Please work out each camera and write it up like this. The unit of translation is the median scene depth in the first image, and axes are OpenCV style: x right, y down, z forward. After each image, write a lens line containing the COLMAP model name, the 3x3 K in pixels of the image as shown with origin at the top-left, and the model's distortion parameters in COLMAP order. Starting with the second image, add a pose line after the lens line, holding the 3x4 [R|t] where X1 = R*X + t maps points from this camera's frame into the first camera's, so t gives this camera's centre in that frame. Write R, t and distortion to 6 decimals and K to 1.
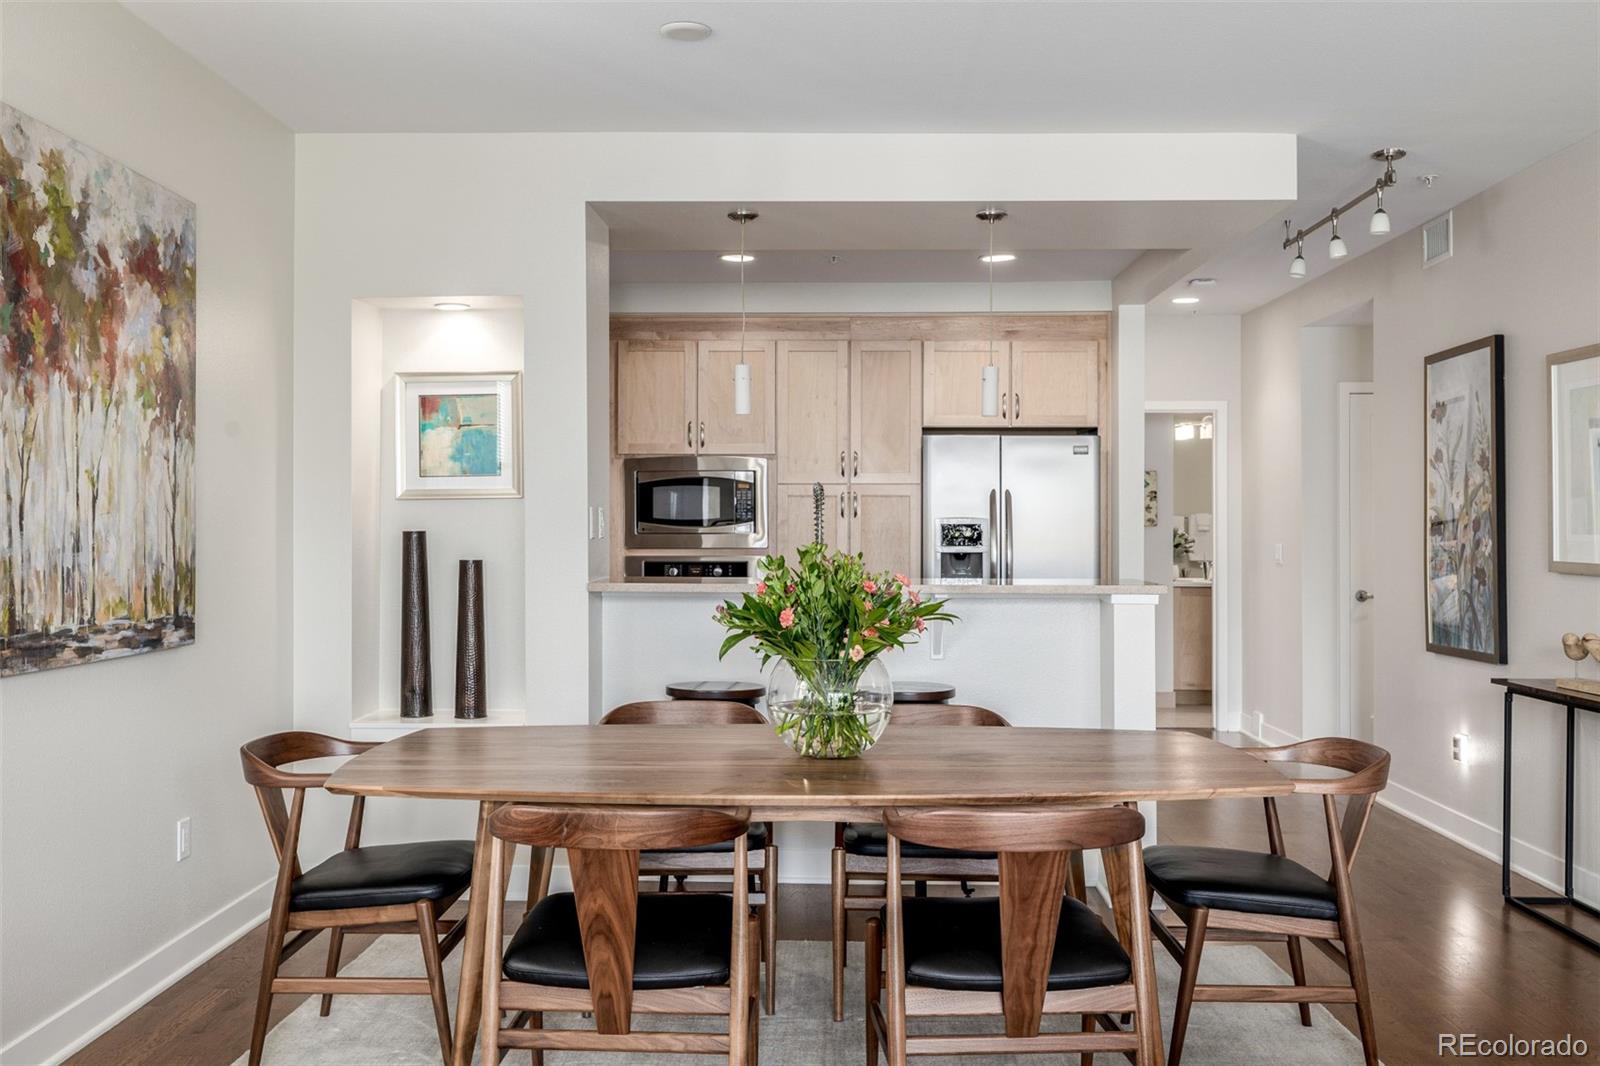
lens RADIAL K [[1403.3, 0, 803.2], [0, 1403.3, 522.9], [0, 0, 1]] dist [0.015208, -0.006673]
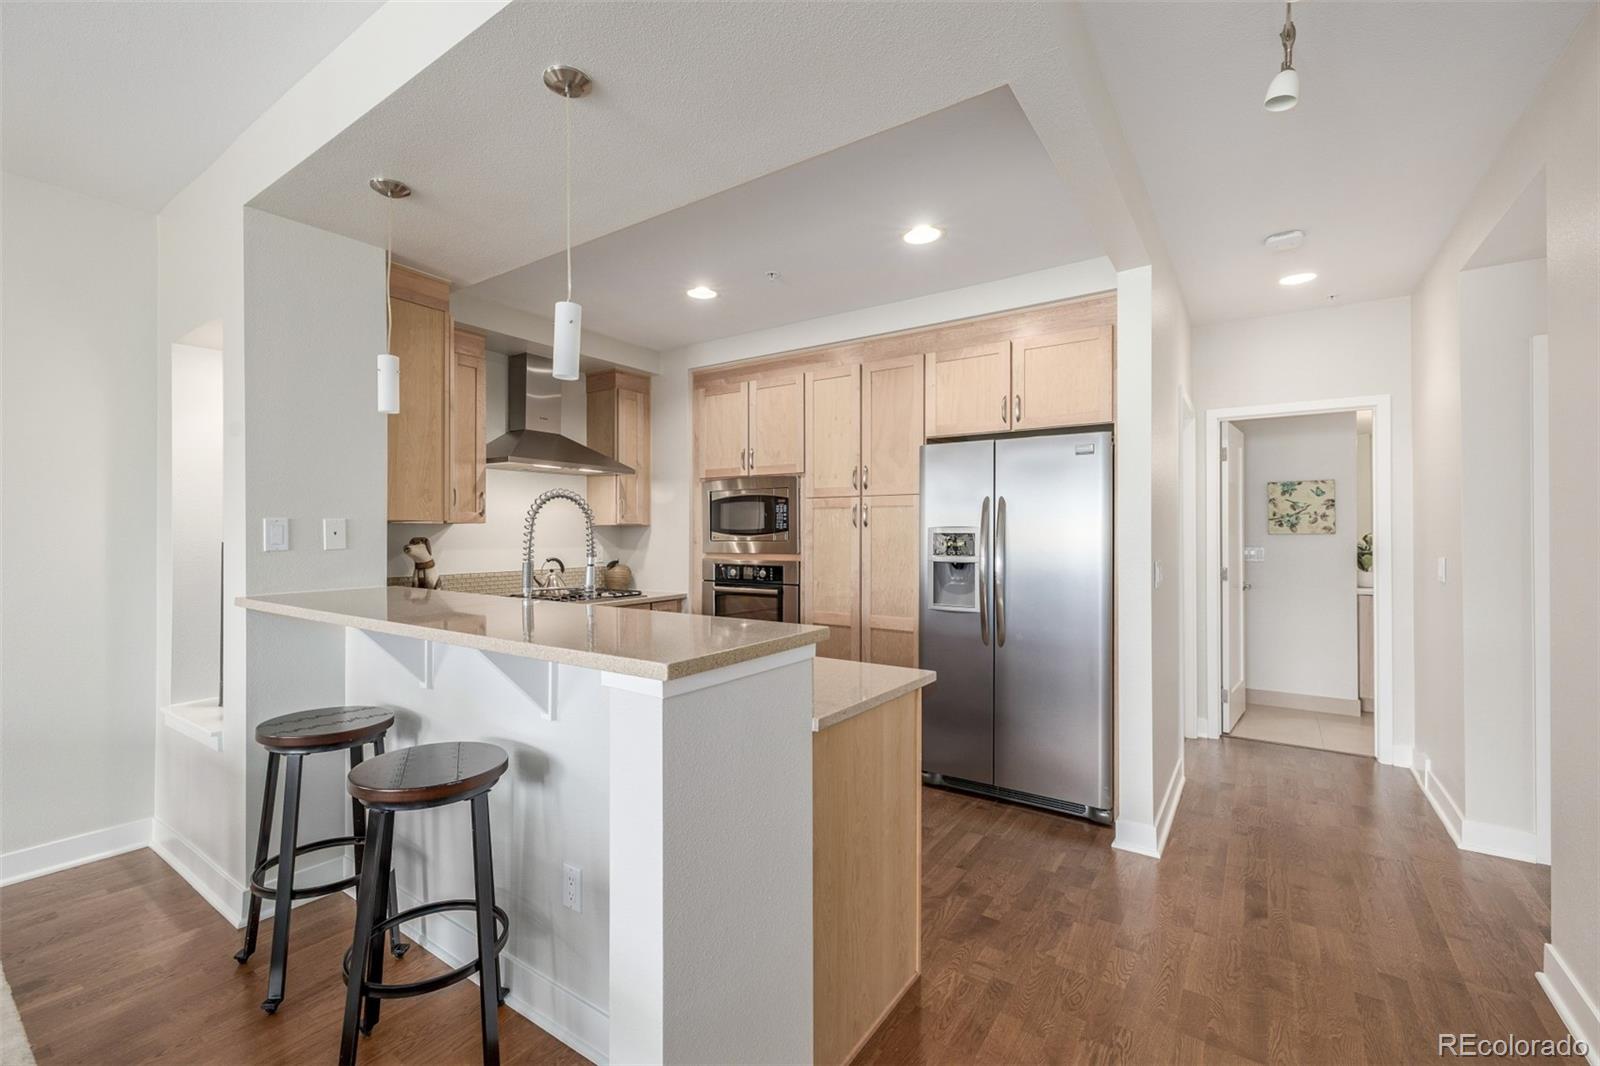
lens RADIAL K [[669.8, 0, 786.2], [0, 669.8, 530.2], [0, 0, 1]] dist [-0.002372, 0.001409]
pose [[0.829105, -0.002660, -0.559087, 0.518428], [0.002327, 0.999996, -0.001308, -0.001590], [0.559089, -0.000217, 0.829108, 1.020576]]
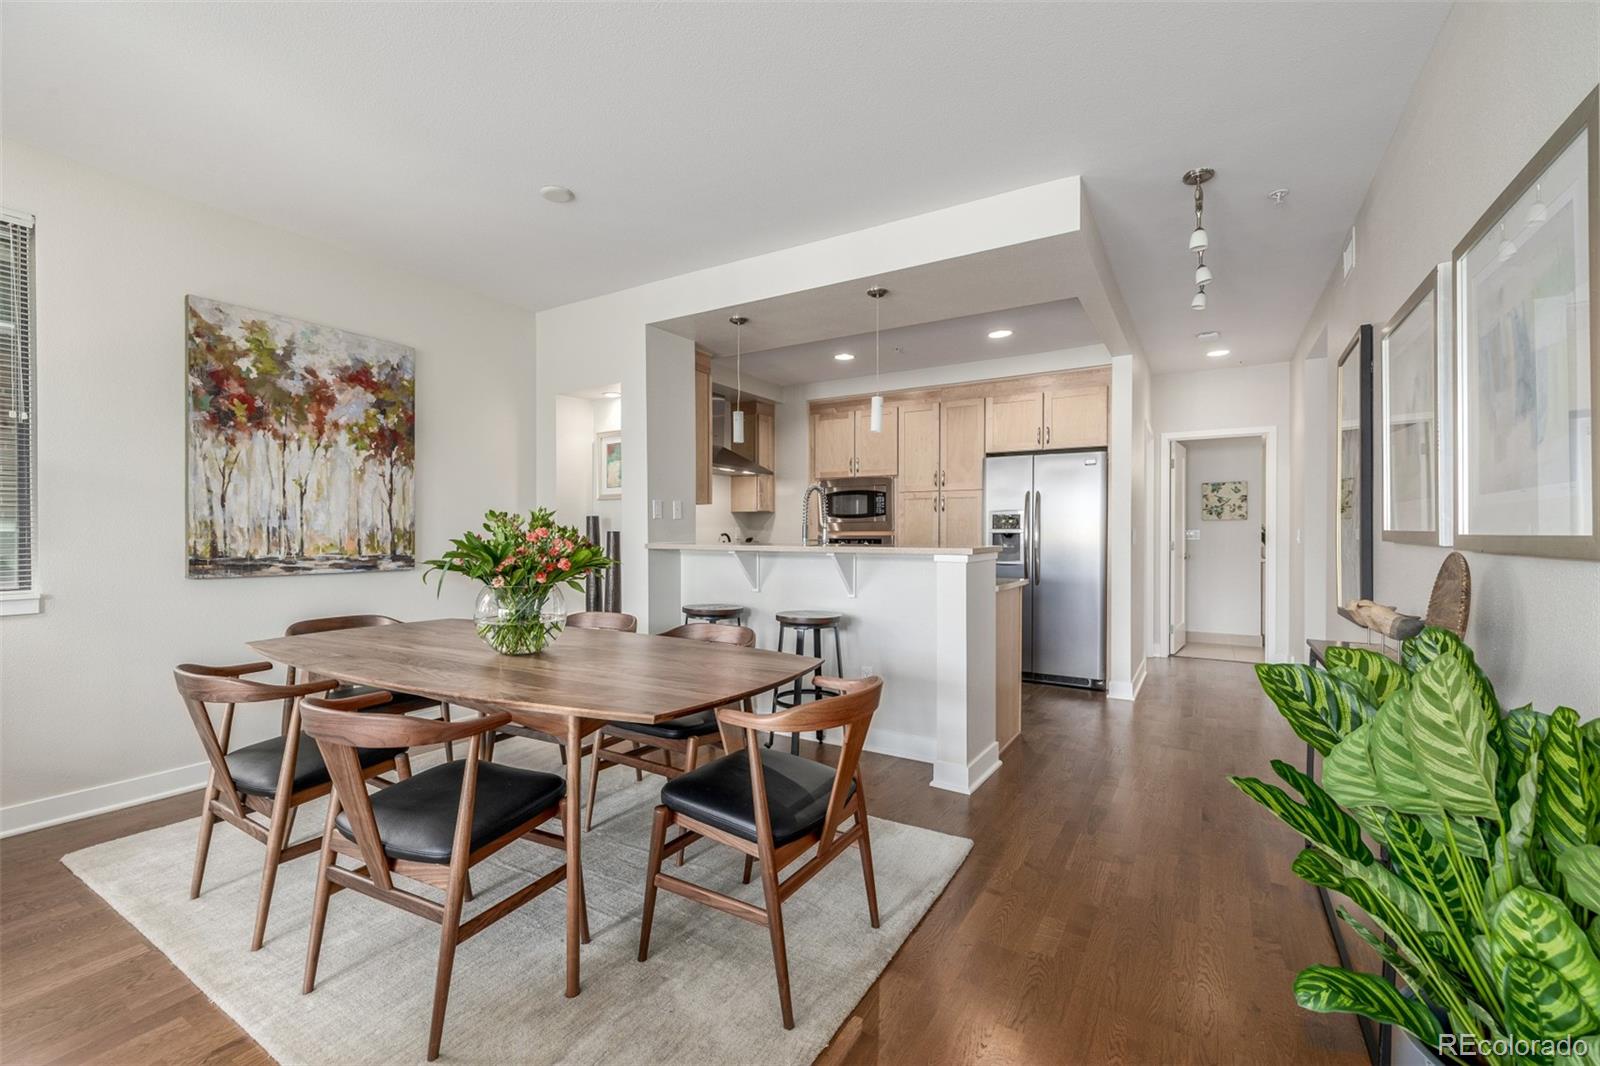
lens RADIAL K [[669.8, 0, 796.9], [0, 669.8, 543.0], [0, 0, 1]] dist [-0.002372, 0.001409]
pose [[0.864799, 0.006841, -0.502071, 0.528438], [0.002698, 0.999829, 0.018272, 0.033755], [0.502110, -0.017156, 0.864633, 0.466603]]
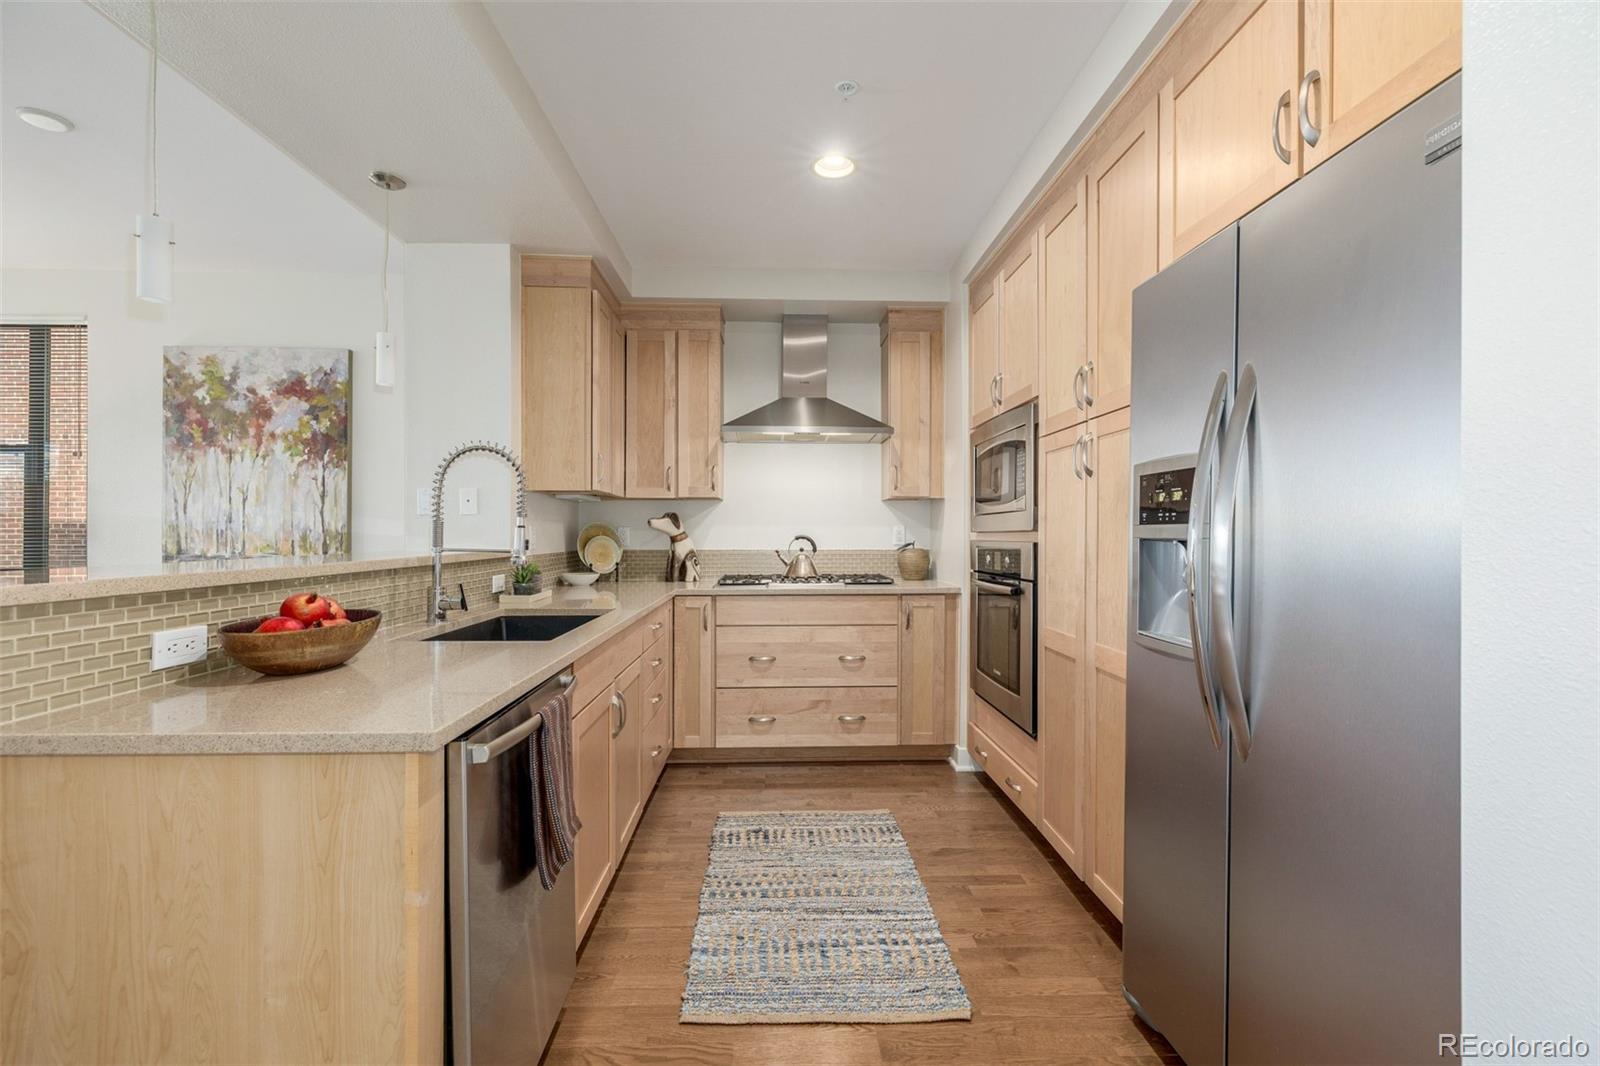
lens RADIAL K [[669.8, 0, 804.7], [0, 669.8, 540.7], [0, 0, 1]] dist [-0.002372, 0.001409]
pose [[0.067236, 0.008448, -0.997701, 0.571937], [0.003380, 0.999956, 0.008695, 0.038126], [0.997731, -0.003957, 0.067204, 1.632629]]
